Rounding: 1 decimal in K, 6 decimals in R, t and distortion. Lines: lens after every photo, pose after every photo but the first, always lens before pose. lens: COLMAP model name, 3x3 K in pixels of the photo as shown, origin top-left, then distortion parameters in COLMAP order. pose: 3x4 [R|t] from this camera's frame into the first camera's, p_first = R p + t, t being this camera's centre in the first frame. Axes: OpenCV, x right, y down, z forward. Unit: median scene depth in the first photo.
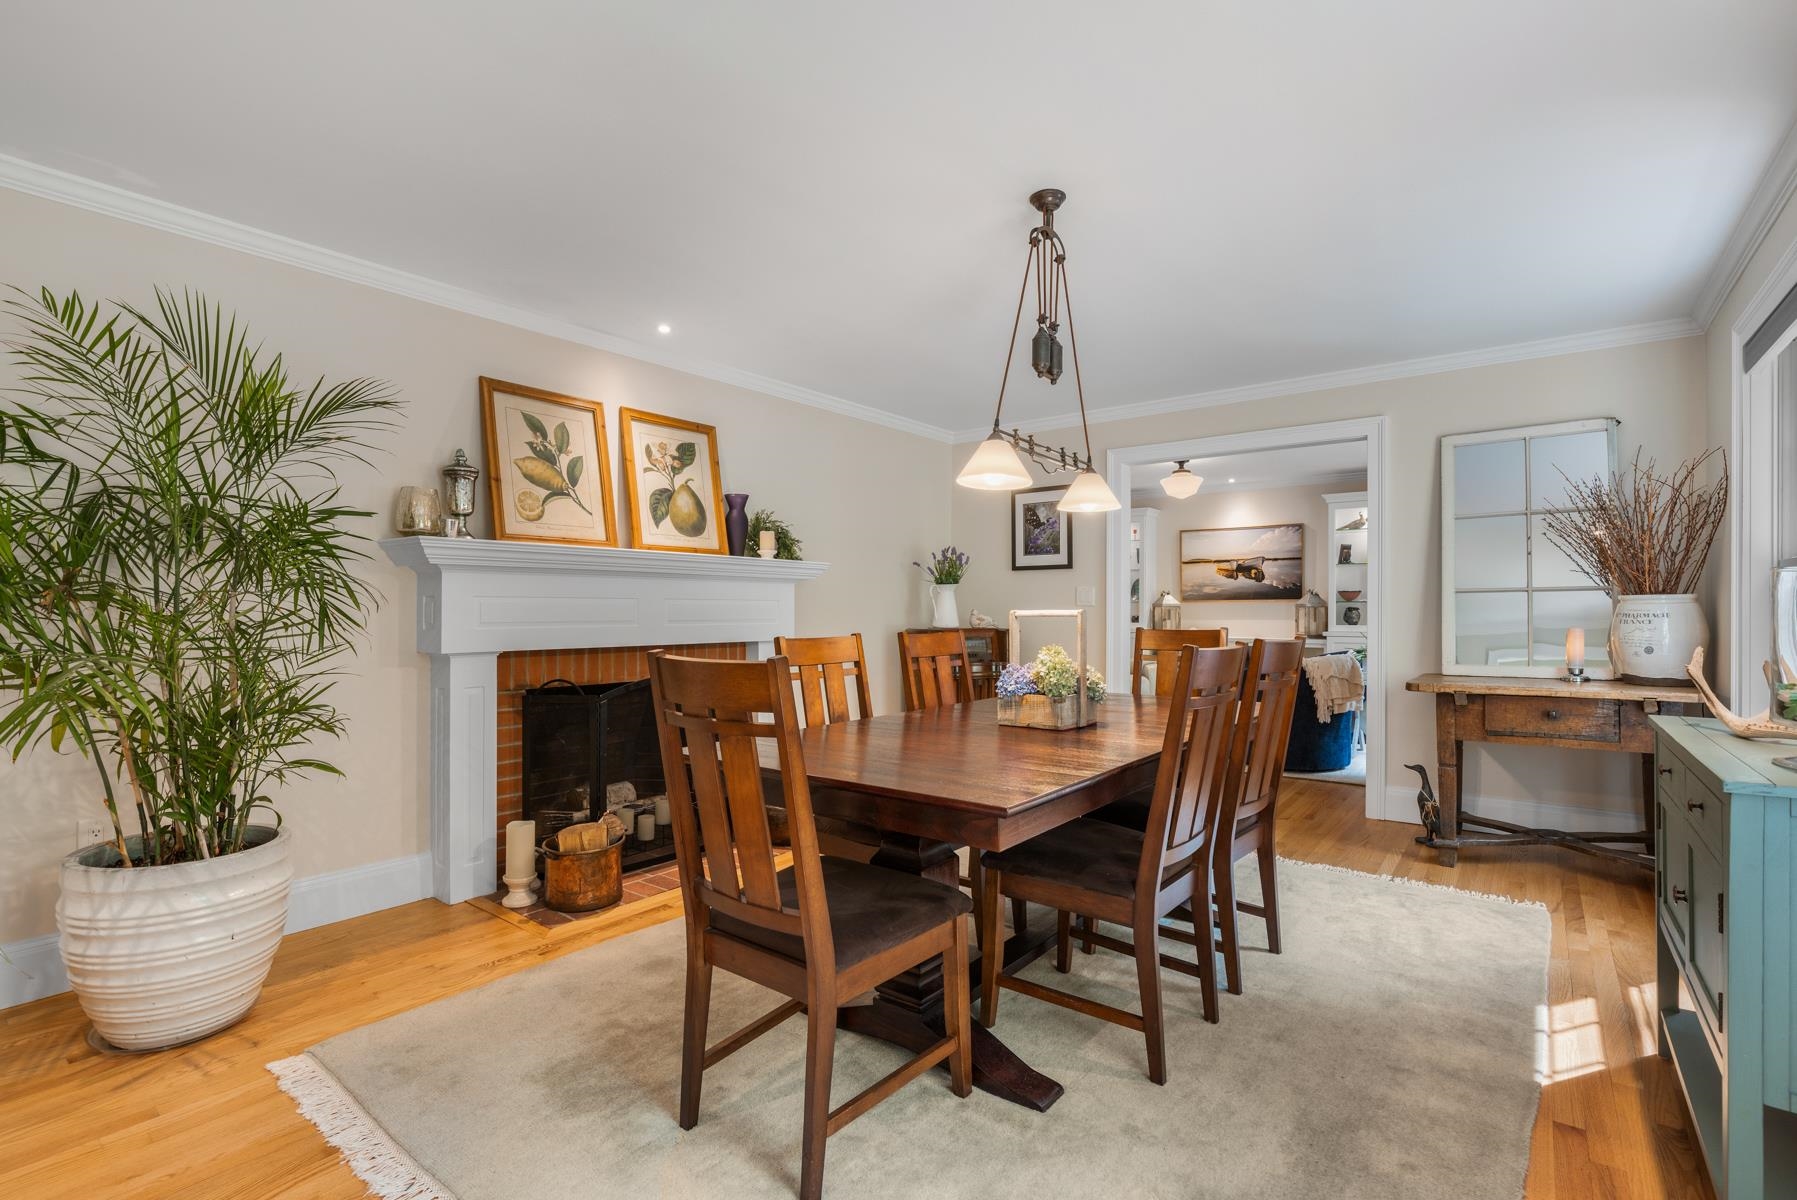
lens RADIAL K [[827.6, 0, 894.1], [0, 827.6, 607.0], [0, 0, 1]] dist [-0.018874, 0.003996]
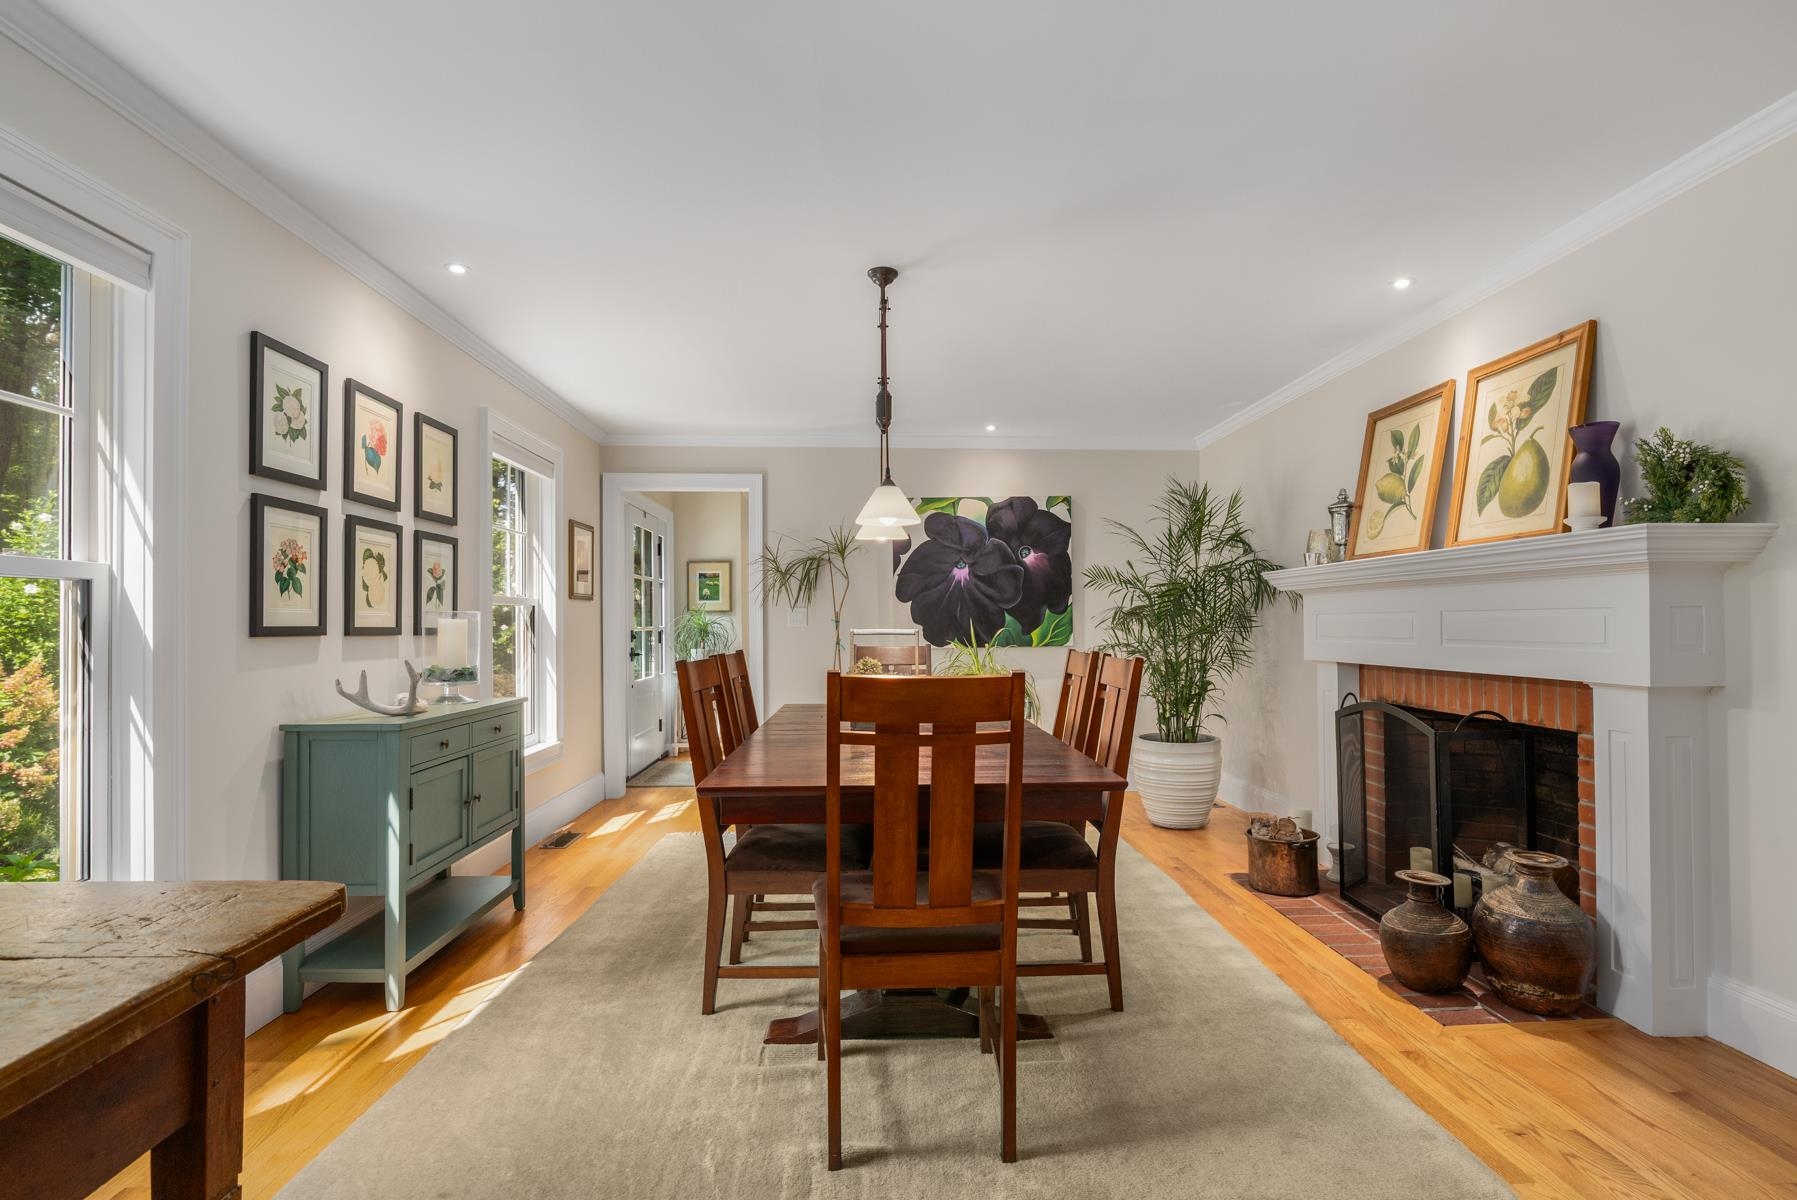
lens RADIAL K [[861.5, 0, 896.0], [0, 861.5, 607.9], [0, 0, 1]] dist [-0.018265, -0.000455]
pose [[-0.767210, -0.007469, -0.641353, 0.616378], [0.007902, 0.999746, -0.021096, -0.000338], [0.641348, -0.021253, -0.766956, 1.256301]]
